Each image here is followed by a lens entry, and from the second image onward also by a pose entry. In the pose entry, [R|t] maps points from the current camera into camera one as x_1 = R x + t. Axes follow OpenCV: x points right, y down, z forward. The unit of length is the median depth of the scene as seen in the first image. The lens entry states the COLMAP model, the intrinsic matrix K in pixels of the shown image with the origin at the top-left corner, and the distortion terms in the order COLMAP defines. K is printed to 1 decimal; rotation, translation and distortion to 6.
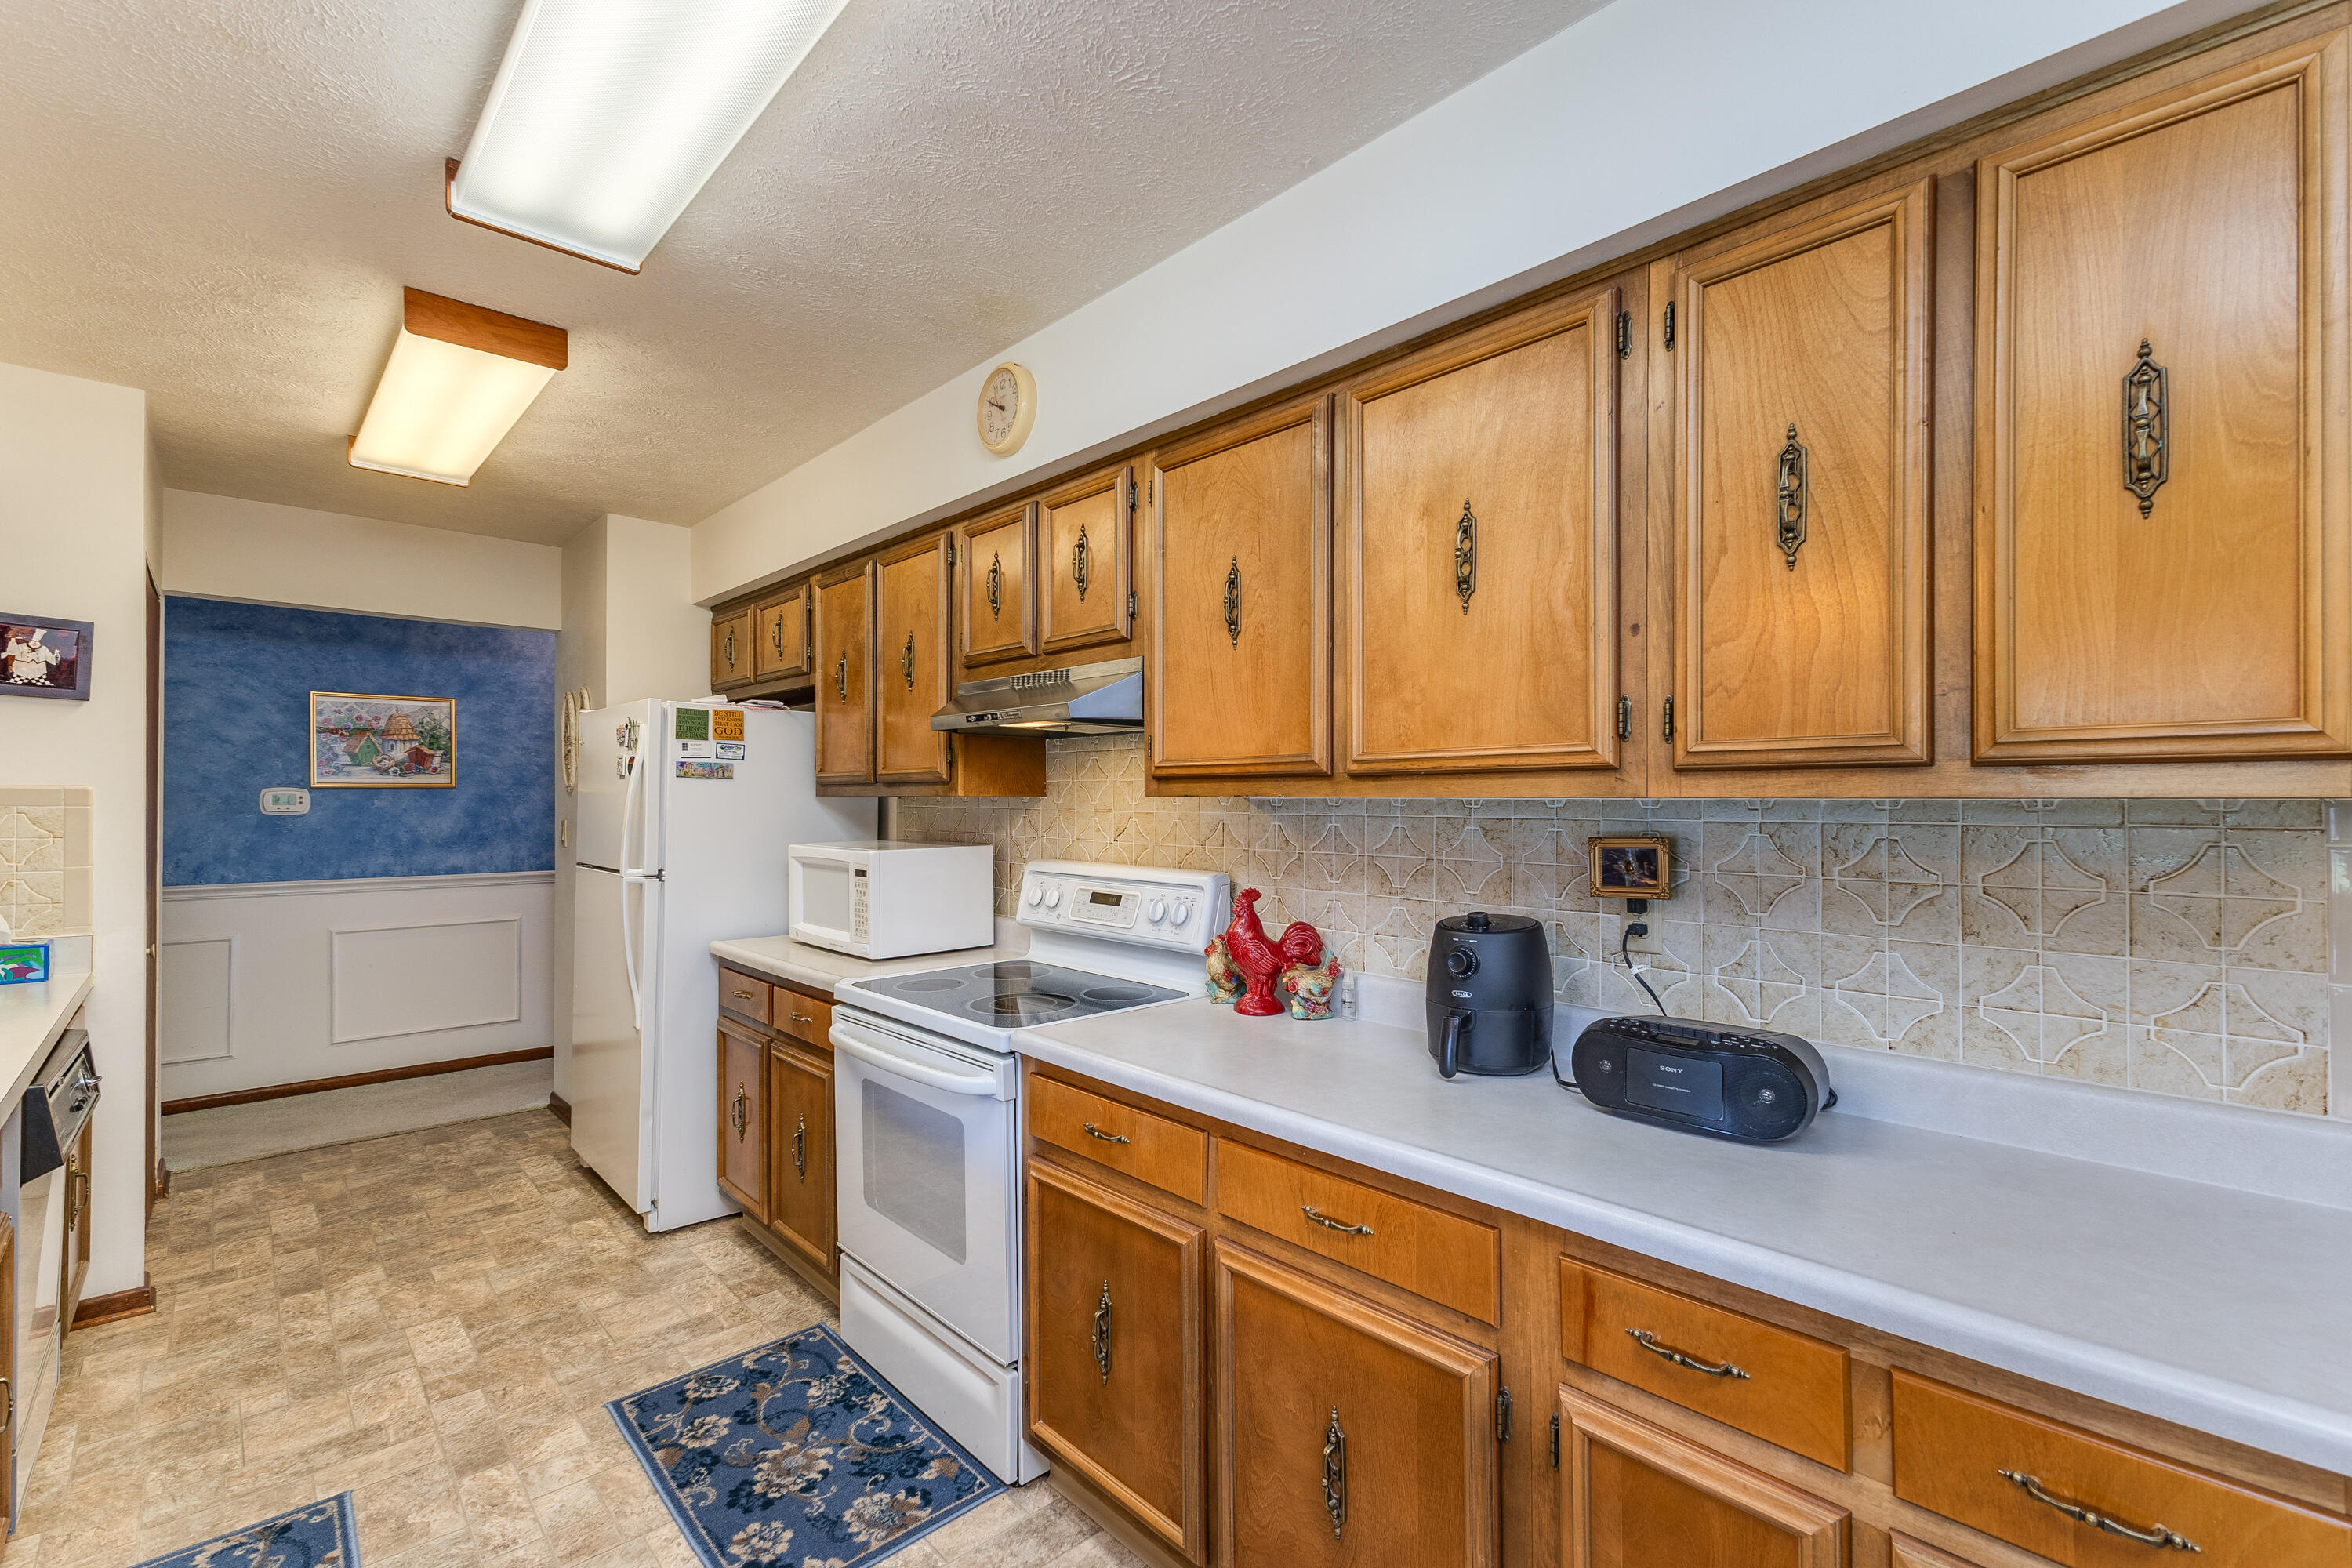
lens RADIAL K [[1021.4, 0, 1149.5], [0, 1021.4, 796.2], [0, 0, 1]] dist [0.015247, -0.002447]
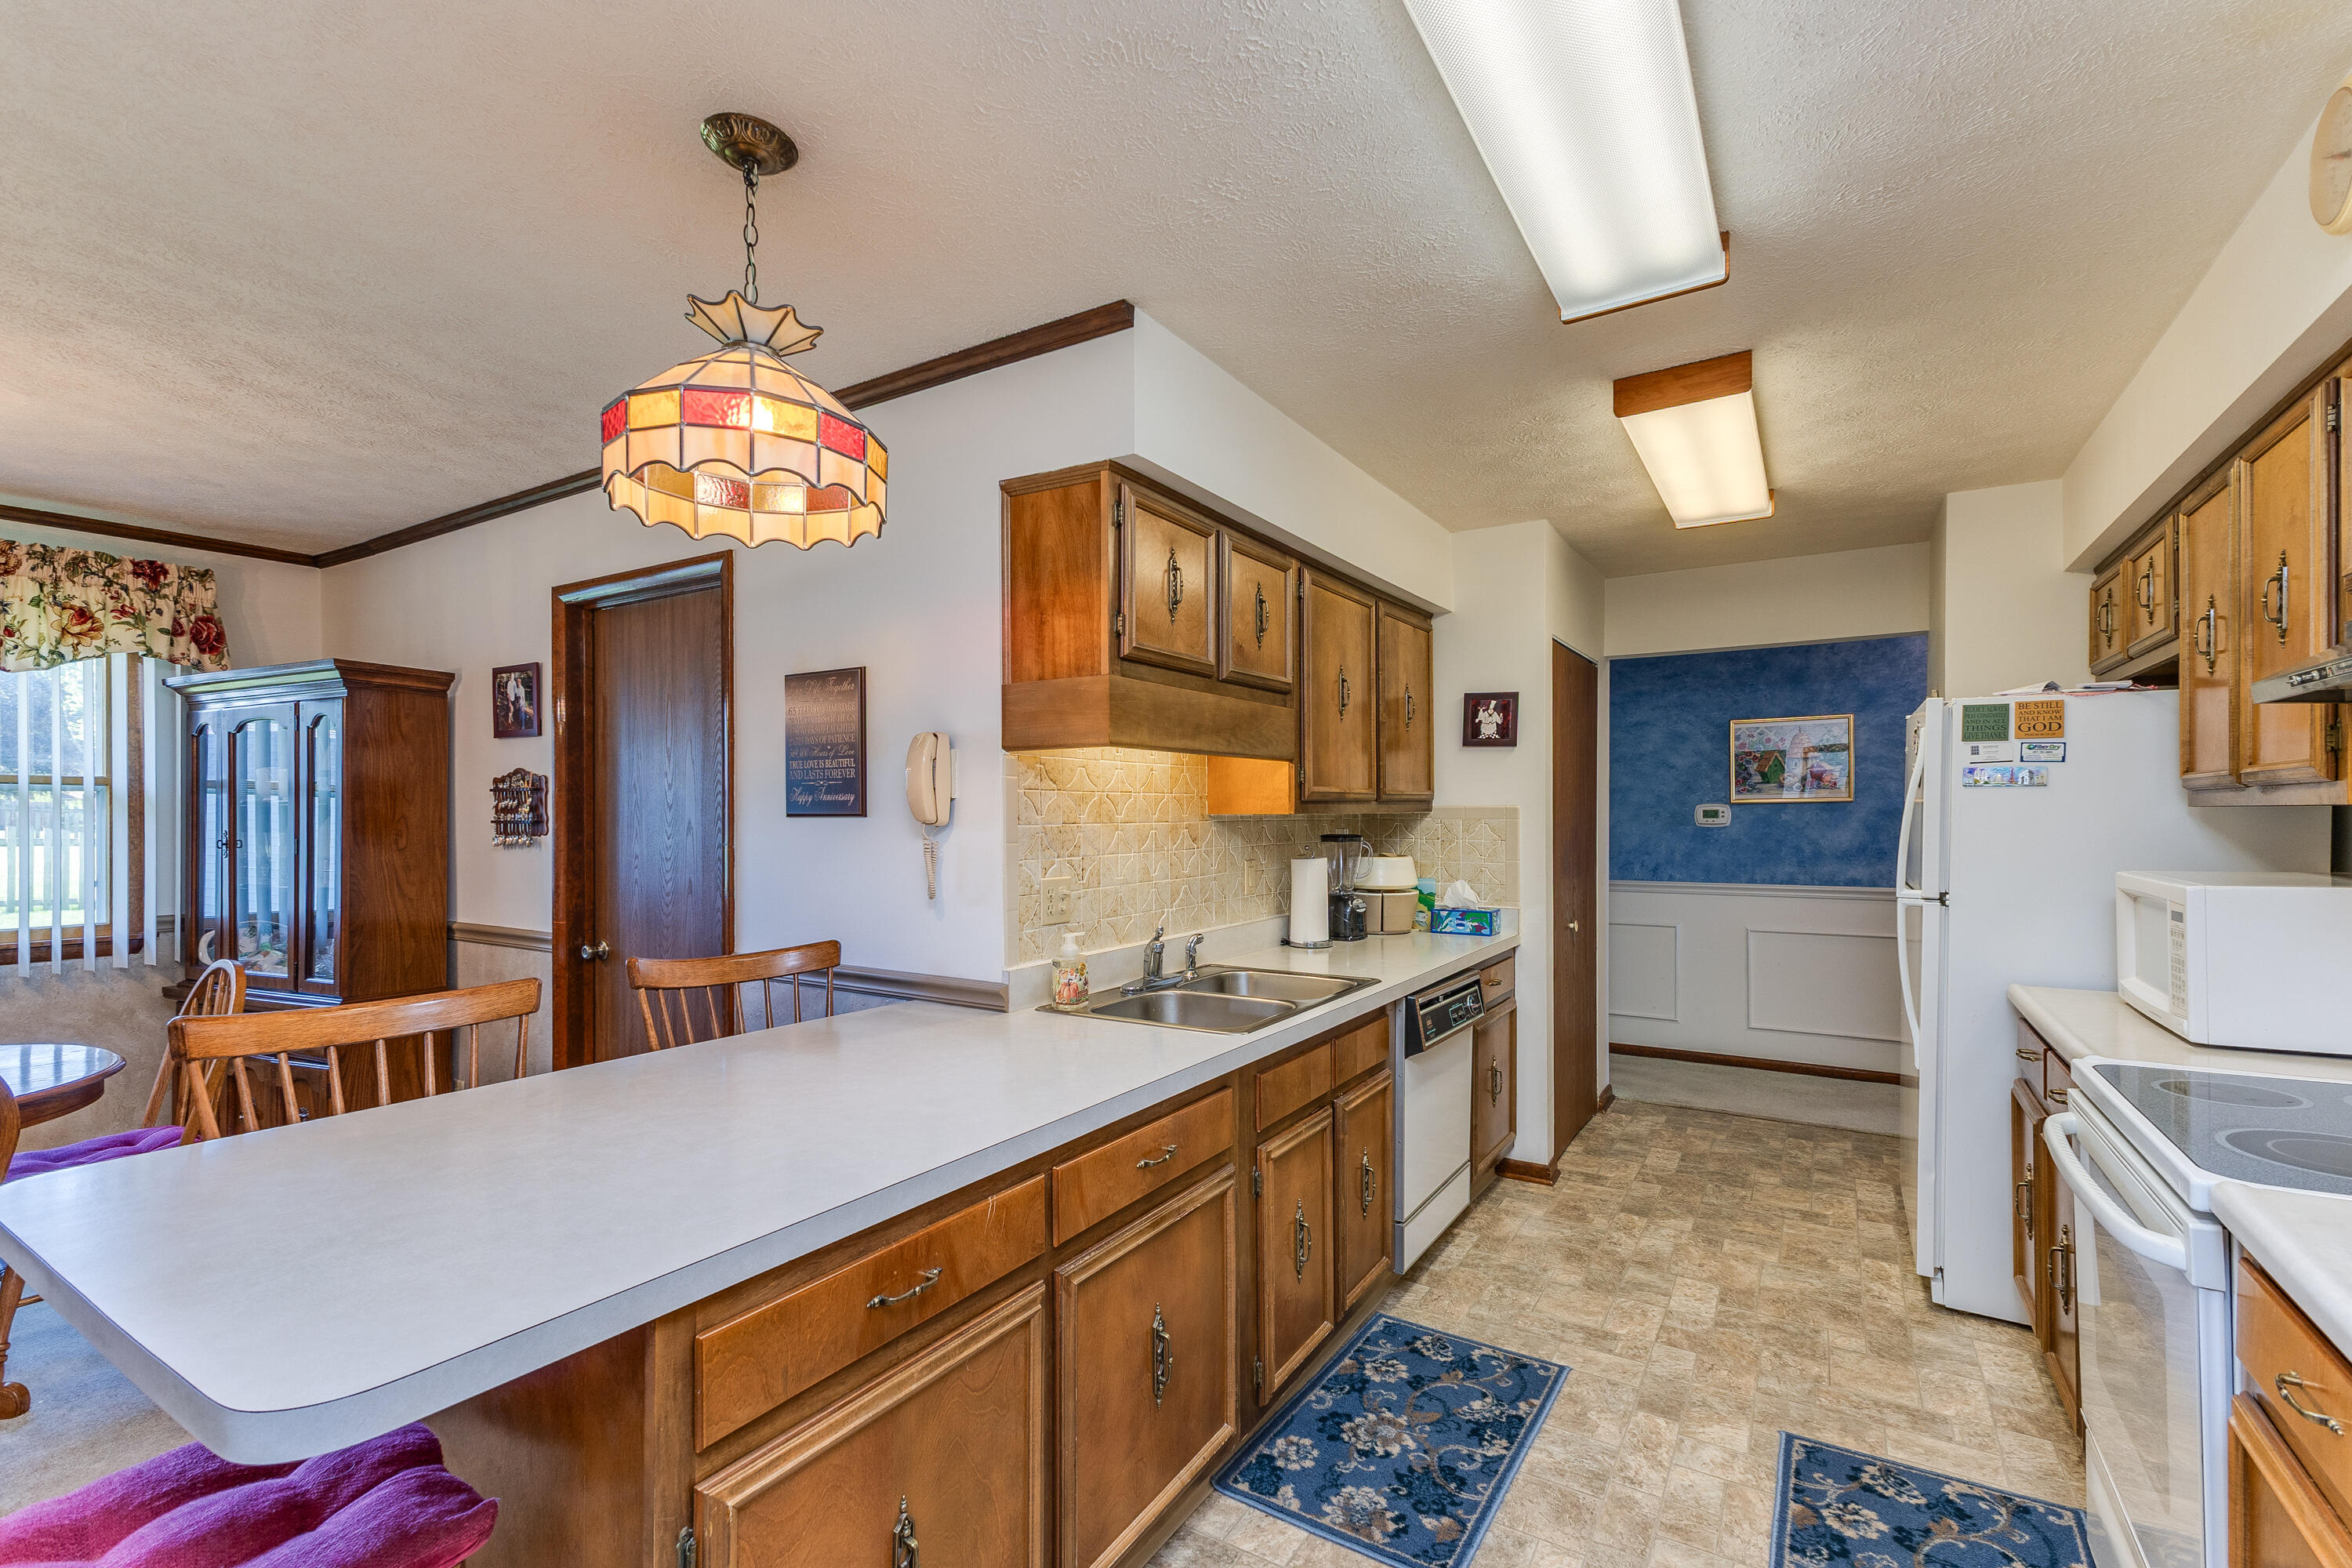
lens RADIAL K [[1021.4, 0, 1195.8], [0, 1021.4, 815.9], [0, 0, 1]] dist [0.015247, -0.002447]
pose [[0.286331, -0.001391, -0.958130, 0.248574], [0.007623, 0.999971, 0.000827, 0.000171], [0.958100, -0.007541, 0.286334, 0.187601]]
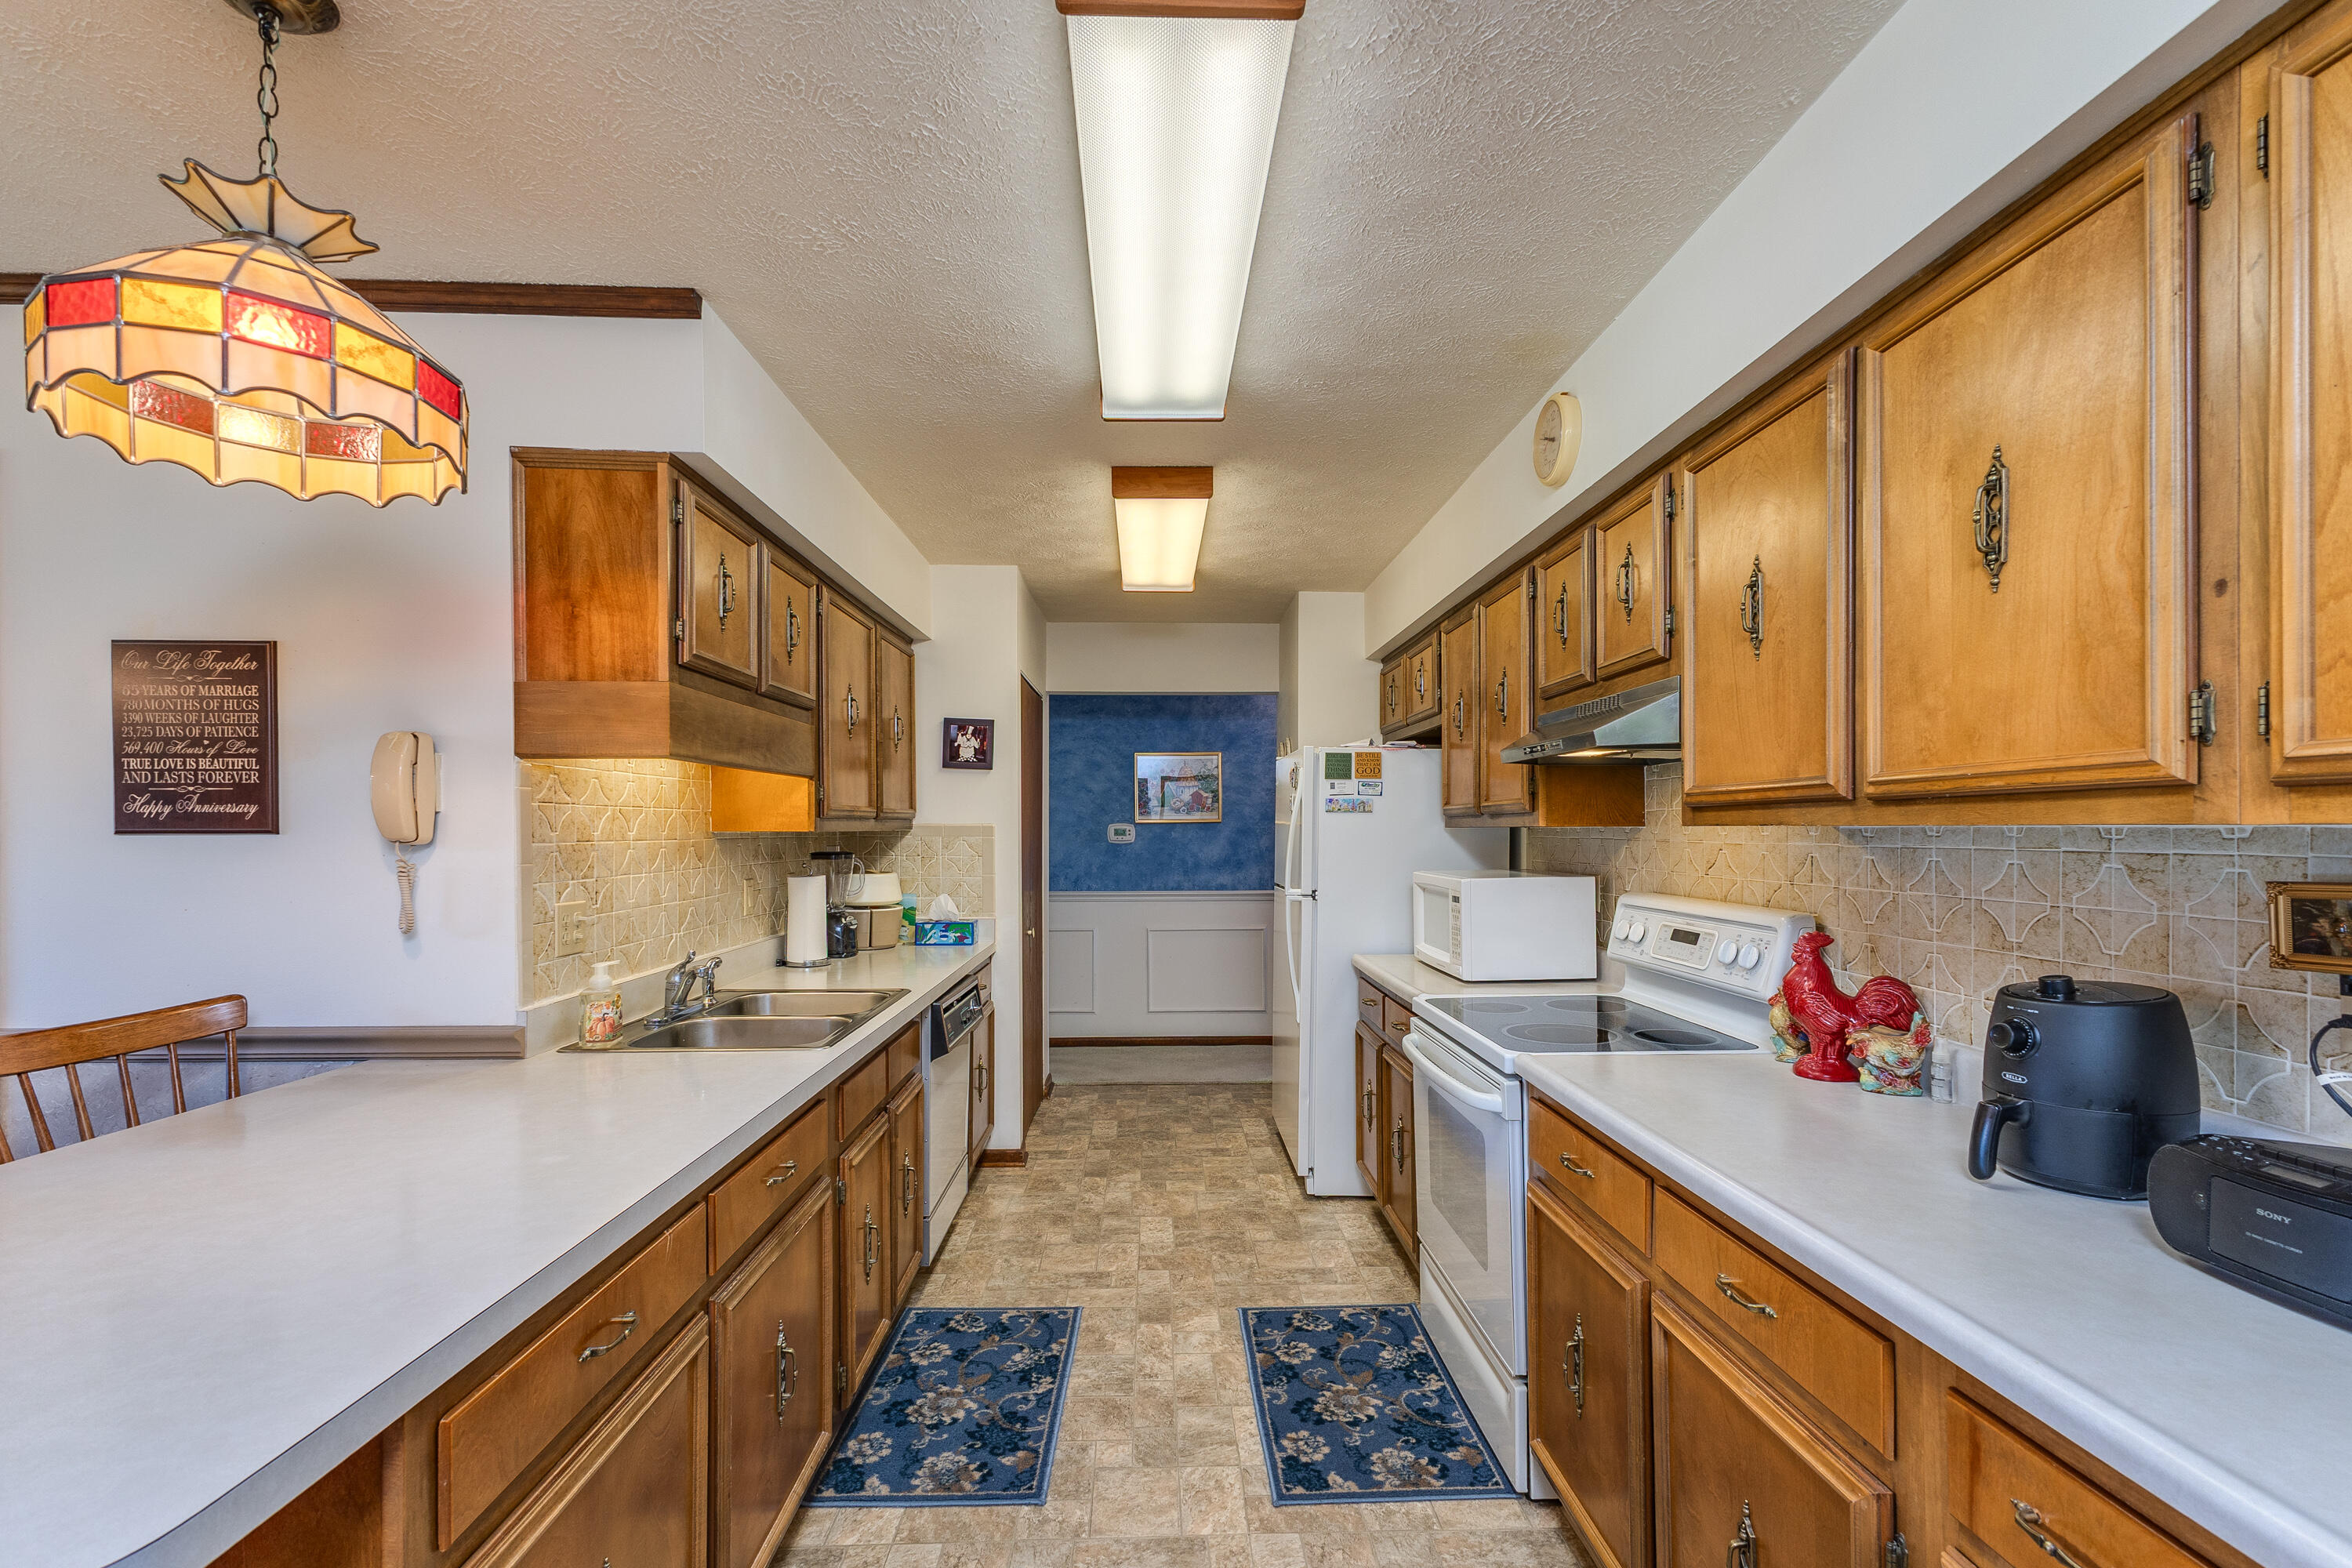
lens RADIAL K [[1021.4, 0, 1179.2], [0, 1021.4, 829.4], [0, 0, 1]] dist [0.015247, -0.002447]
pose [[0.763567, -0.004756, -0.645711, 0.230335], [0.006074, 0.999982, -0.000183, 0.000352], [0.645700, -0.003783, 0.763582, -0.007761]]
